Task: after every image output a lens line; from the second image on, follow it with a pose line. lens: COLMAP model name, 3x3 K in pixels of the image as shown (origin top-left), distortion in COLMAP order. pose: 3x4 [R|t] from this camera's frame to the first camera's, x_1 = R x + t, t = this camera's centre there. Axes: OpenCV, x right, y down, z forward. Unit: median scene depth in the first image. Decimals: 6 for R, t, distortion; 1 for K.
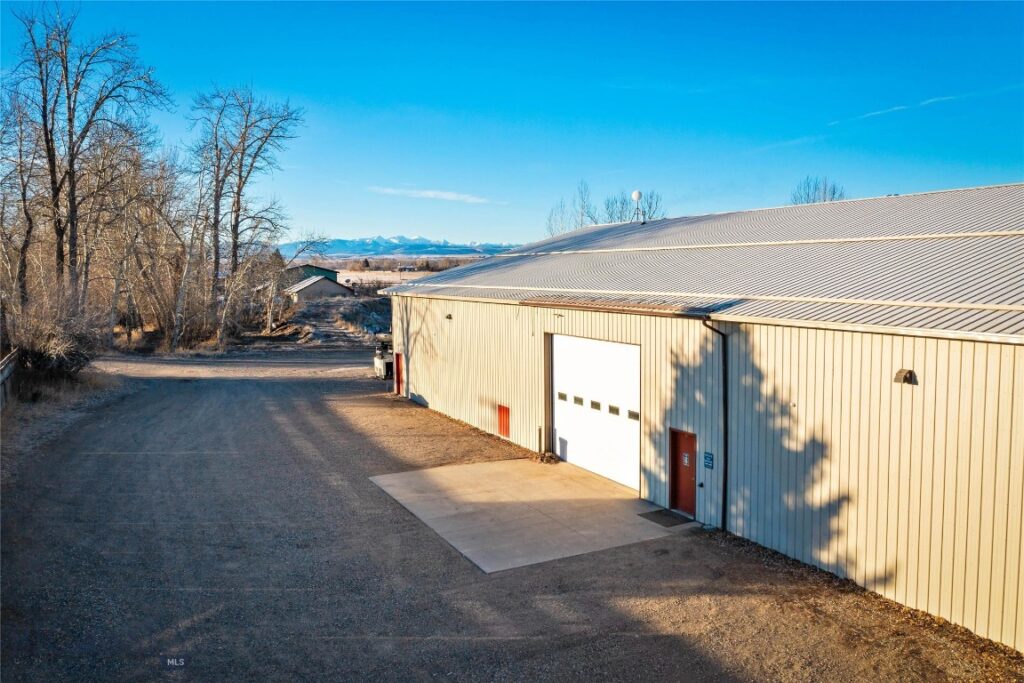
lens RADIAL K [[799.4, 0, 512.0], [0, 799.4, 341.5], [0, 0, 1]] dist [-0.014035, -0.003964]
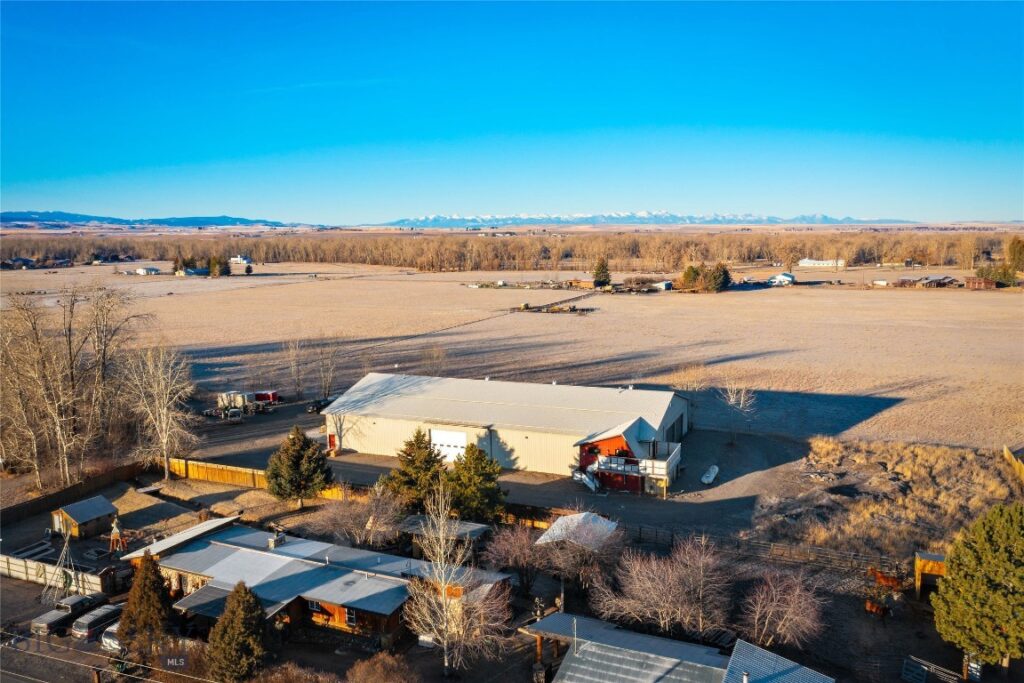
lens RADIAL K [[799.4, 0, 512.0], [0, 799.4, 341.5], [0, 0, 1]] dist [-0.014035, -0.003964]
pose [[0.753359, -0.084792, 0.652121, -1.056018], [0.062614, 0.996396, 0.057222, -0.311617], [-0.654622, -0.002277, 0.755953, -1.079848]]
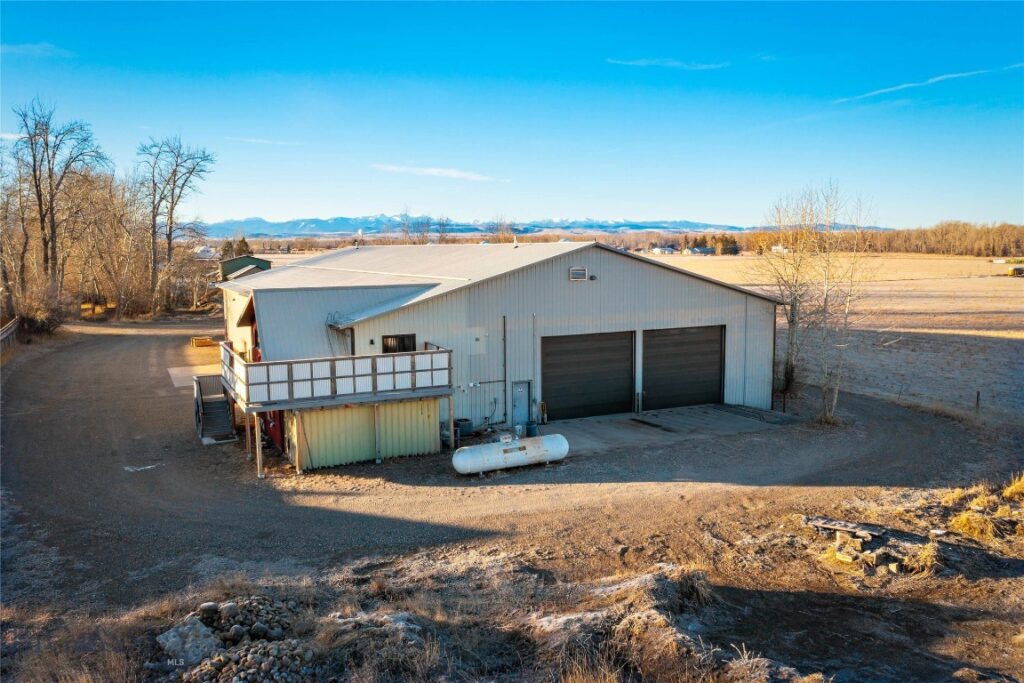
lens RADIAL K [[799.4, 0, 512.0], [0, 799.4, 341.5], [0, 0, 1]] dist [-0.014035, -0.003964]
pose [[0.999987, 0.003231, -0.004056, 0.384509], [-0.003121, 0.999637, 0.026774, 0.011183], [0.004141, -0.026761, 0.999633, -0.610327]]
